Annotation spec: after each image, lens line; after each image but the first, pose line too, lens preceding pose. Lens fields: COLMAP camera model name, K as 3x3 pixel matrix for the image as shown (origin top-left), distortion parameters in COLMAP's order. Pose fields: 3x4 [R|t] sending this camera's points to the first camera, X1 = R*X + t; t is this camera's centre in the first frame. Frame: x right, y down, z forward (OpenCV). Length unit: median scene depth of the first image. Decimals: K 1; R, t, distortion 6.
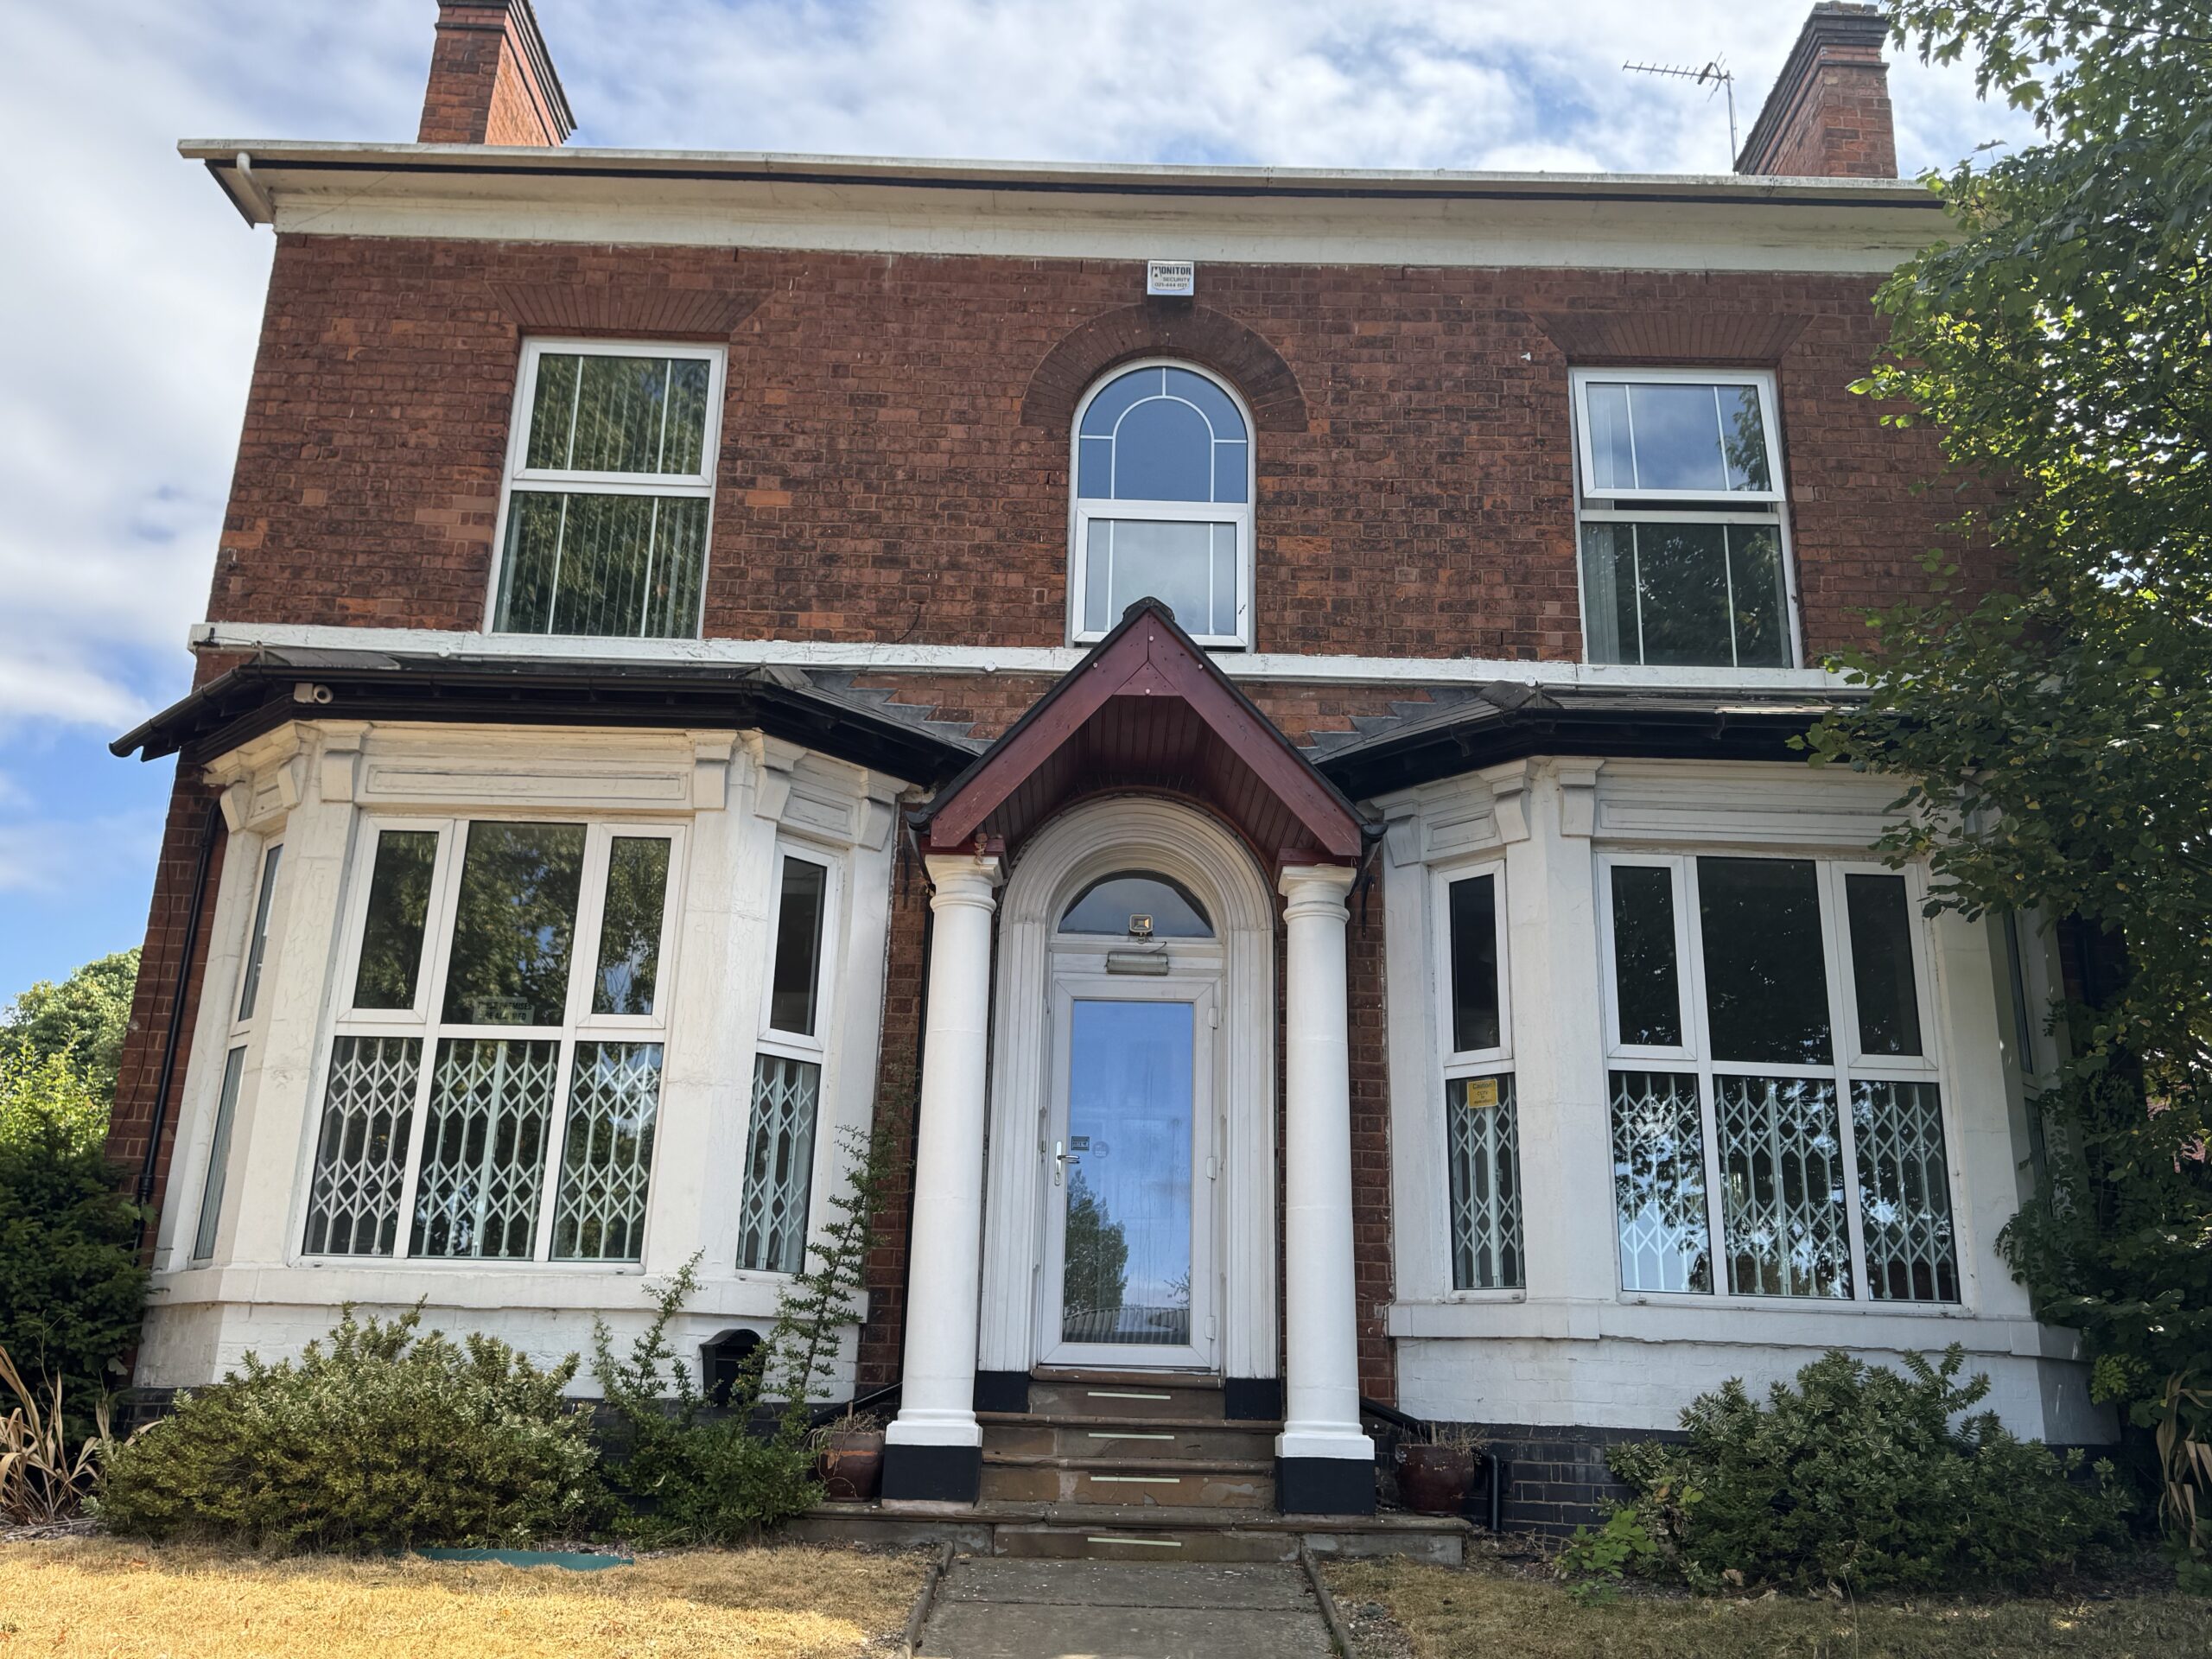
lens RADIAL K [[1819.9, 0, 1101.9], [0, 1819.9, 825.9], [0, 0, 1]] dist [0.076783, -0.072489]
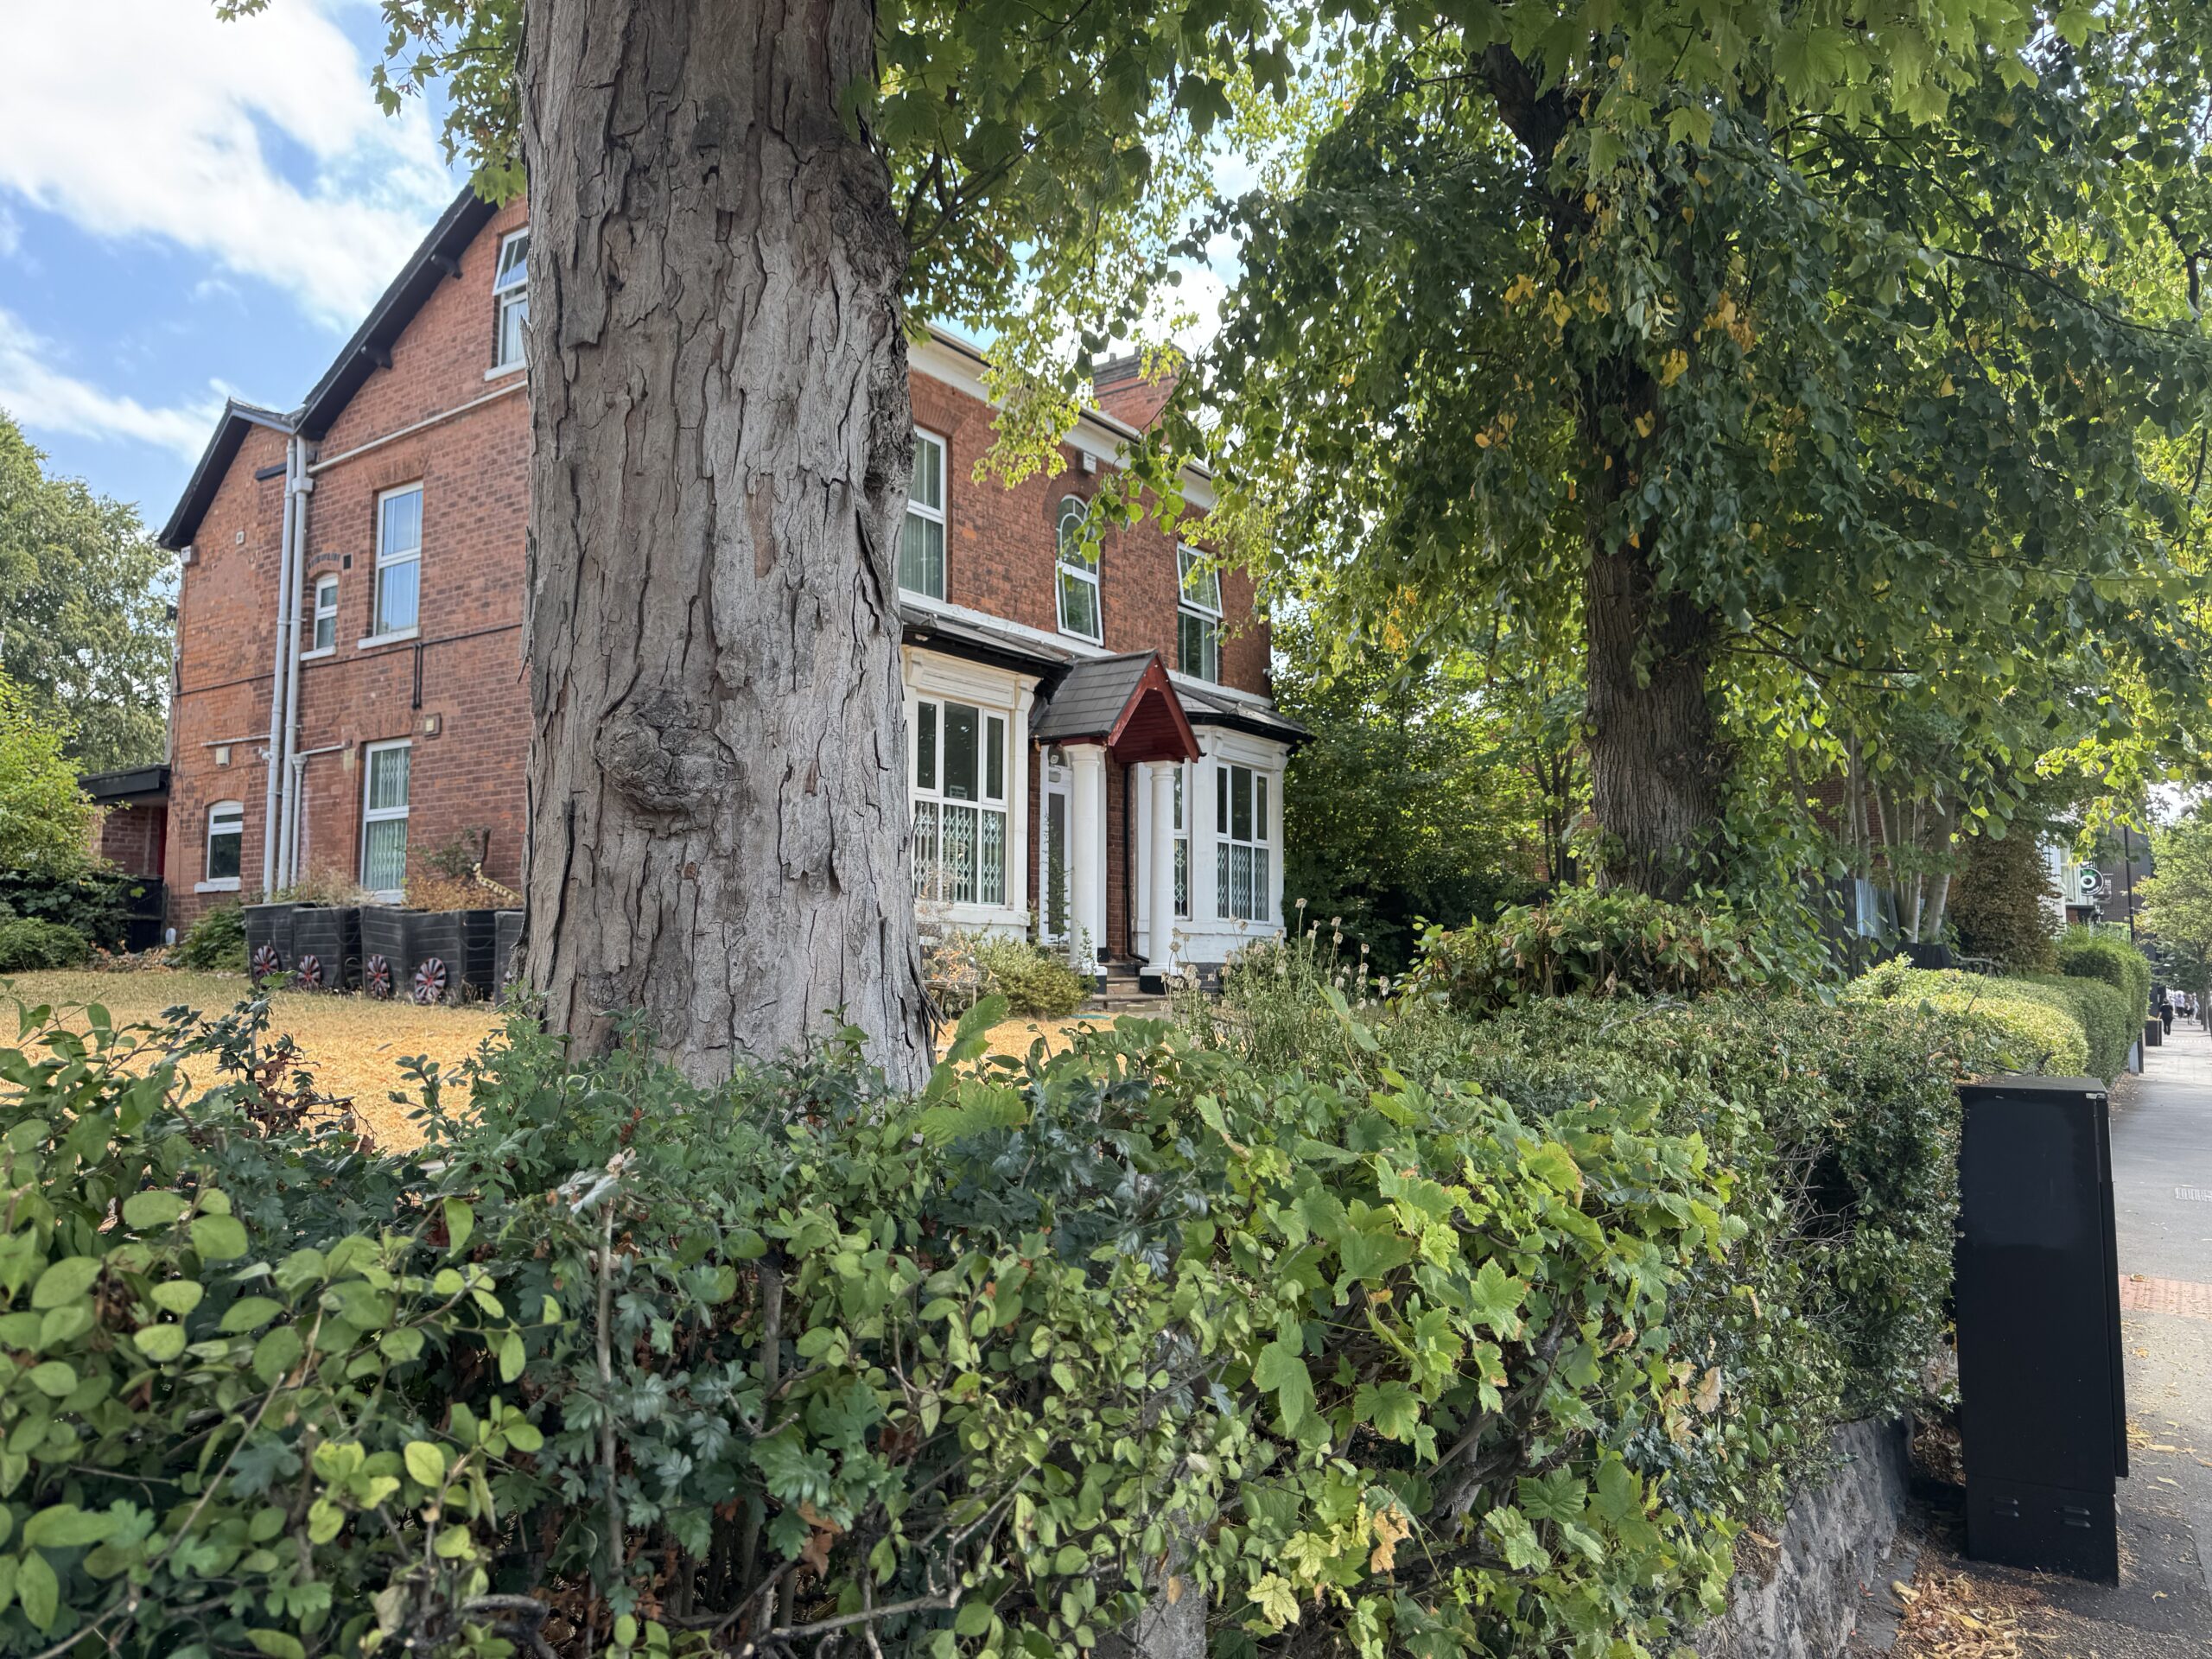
lens RADIAL K [[1540.1, 0, 1091.3], [0, 1540.1, 837.2], [0, 0, 1]] dist [0.049043, -0.042631]
pose [[0.580837, 0.046145, 0.812711, -1.618600], [-0.228071, 0.967630, 0.108059, -0.077551], [-0.781417, -0.248120, 0.572559, -0.180288]]
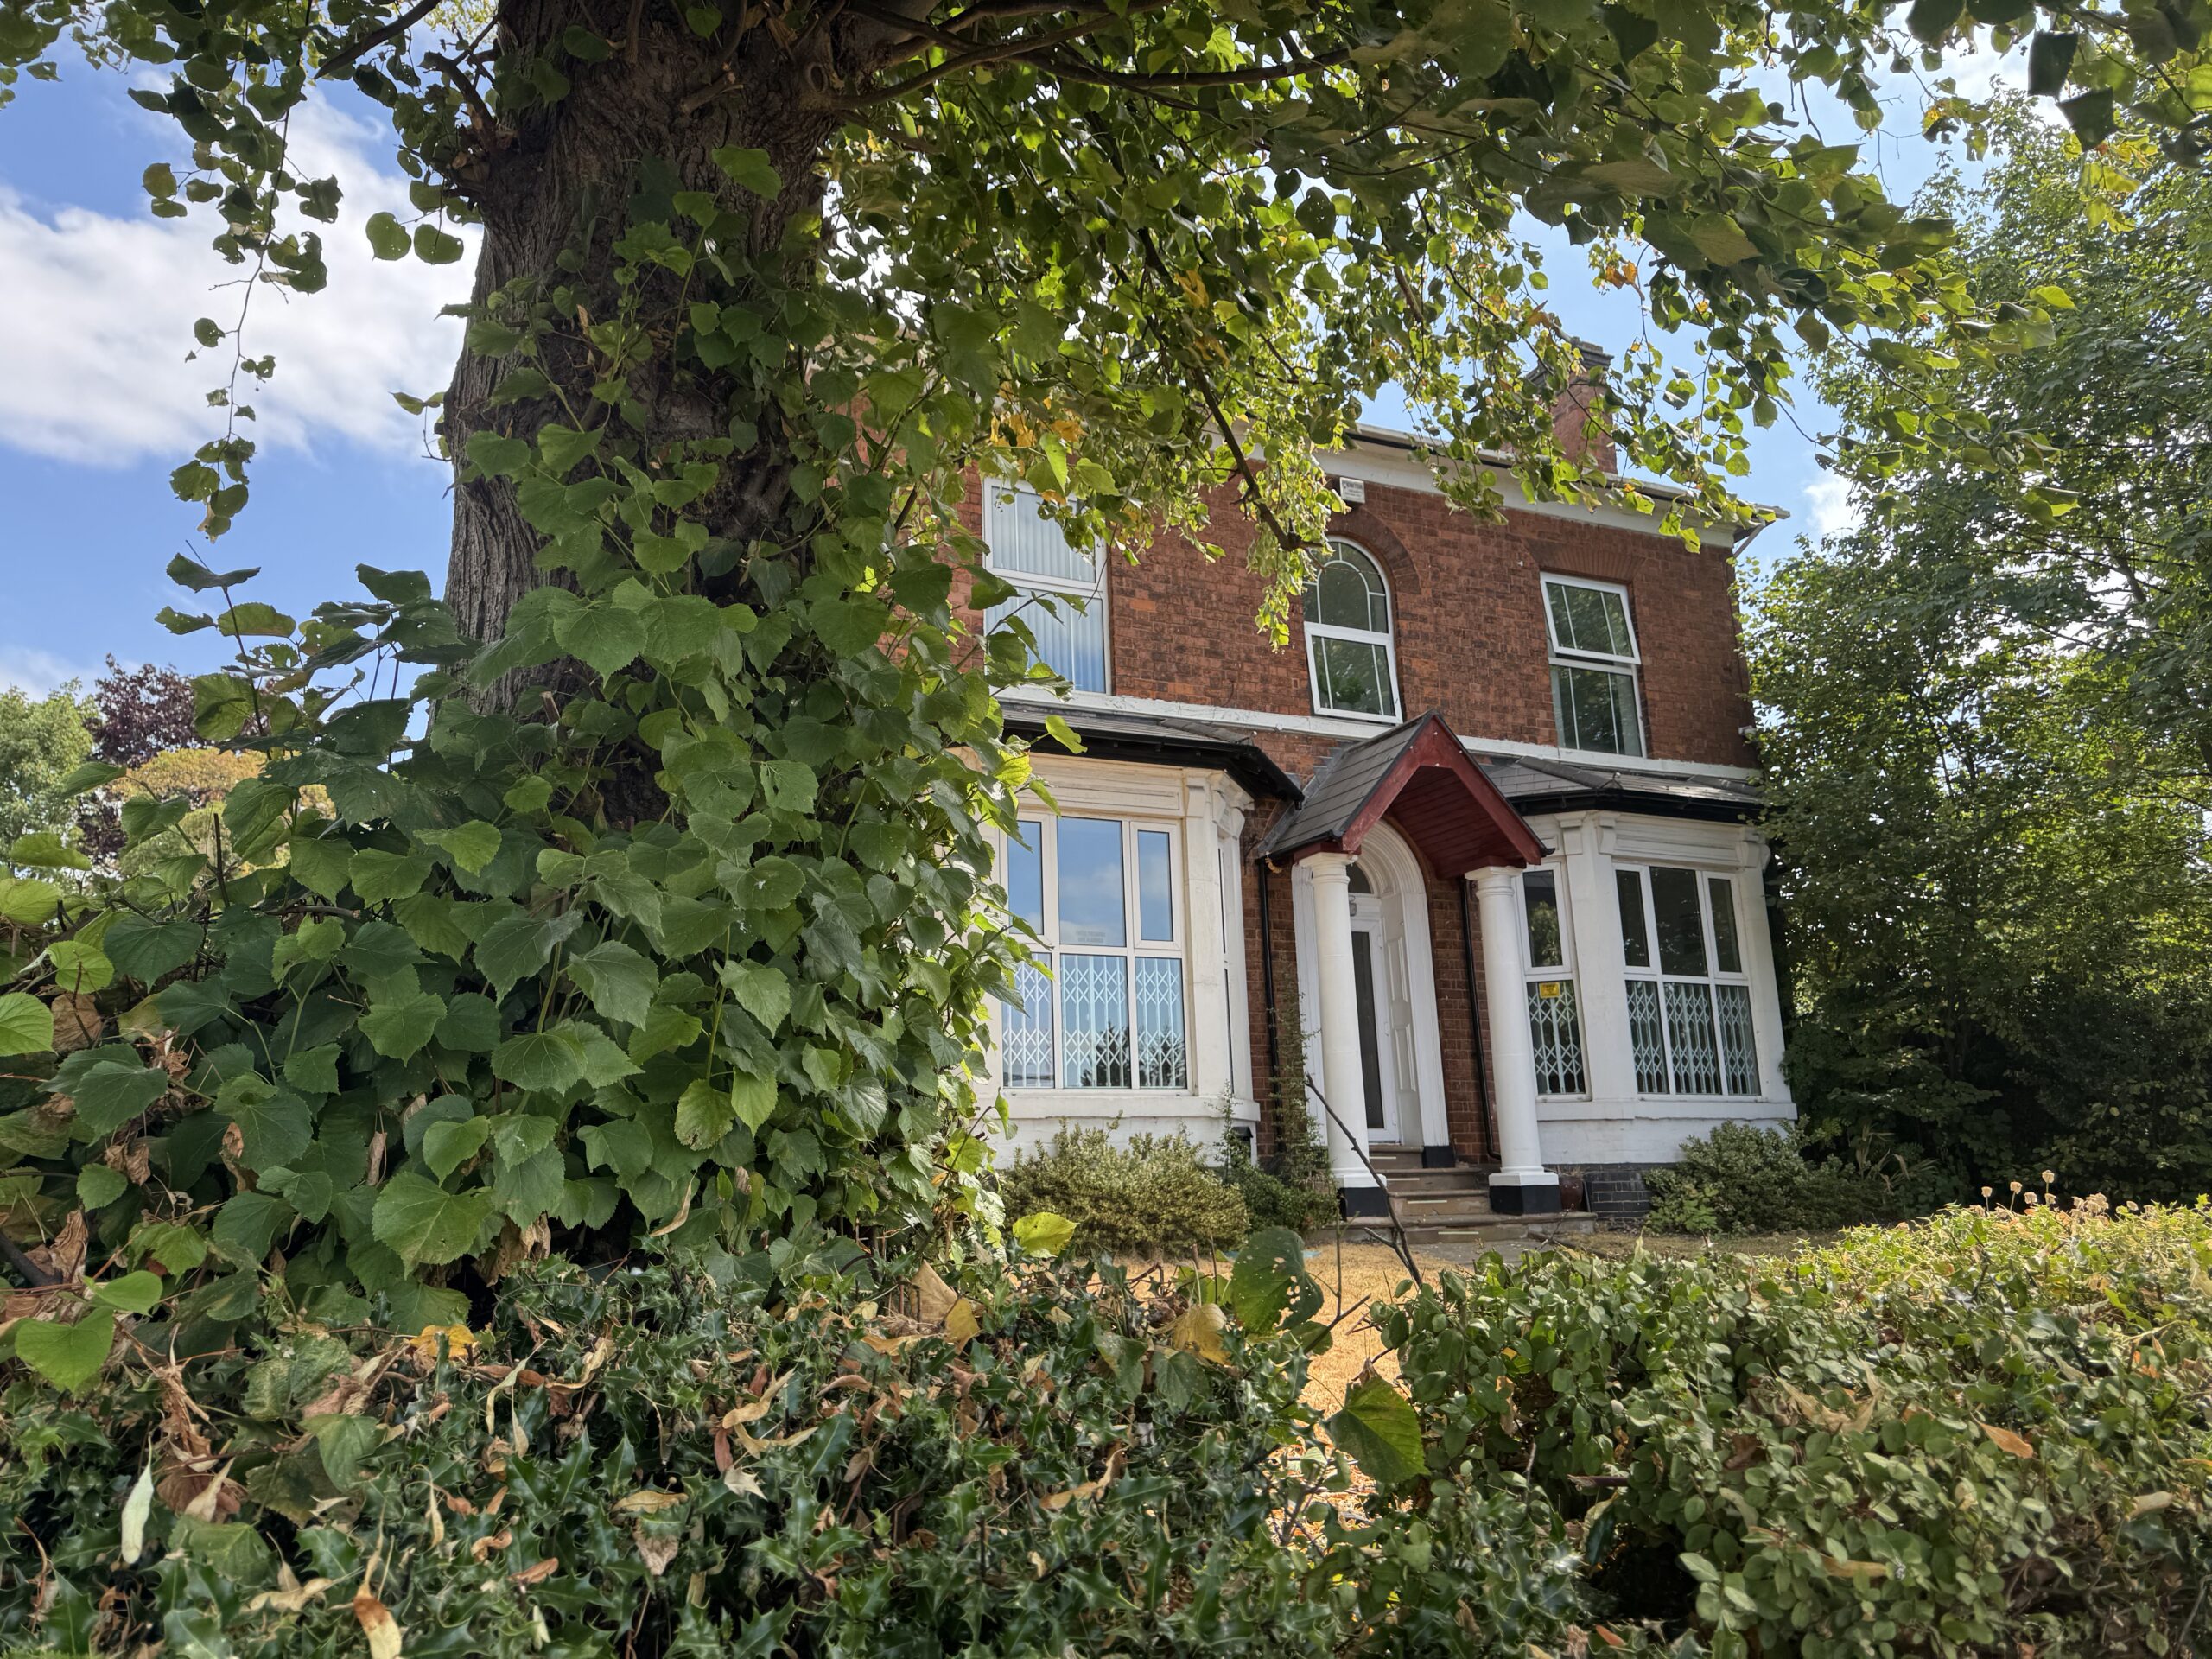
lens RADIAL K [[1540.1, 0, 1075.4], [0, 1540.1, 798.5], [0, 0, 1]] dist [0.049043, -0.042631]
pose [[0.913209, 0.053338, 0.403985, -0.833460], [-0.074209, 0.996587, 0.036170, -0.063841], [-0.400677, -0.063010, 0.914050, -0.208676]]
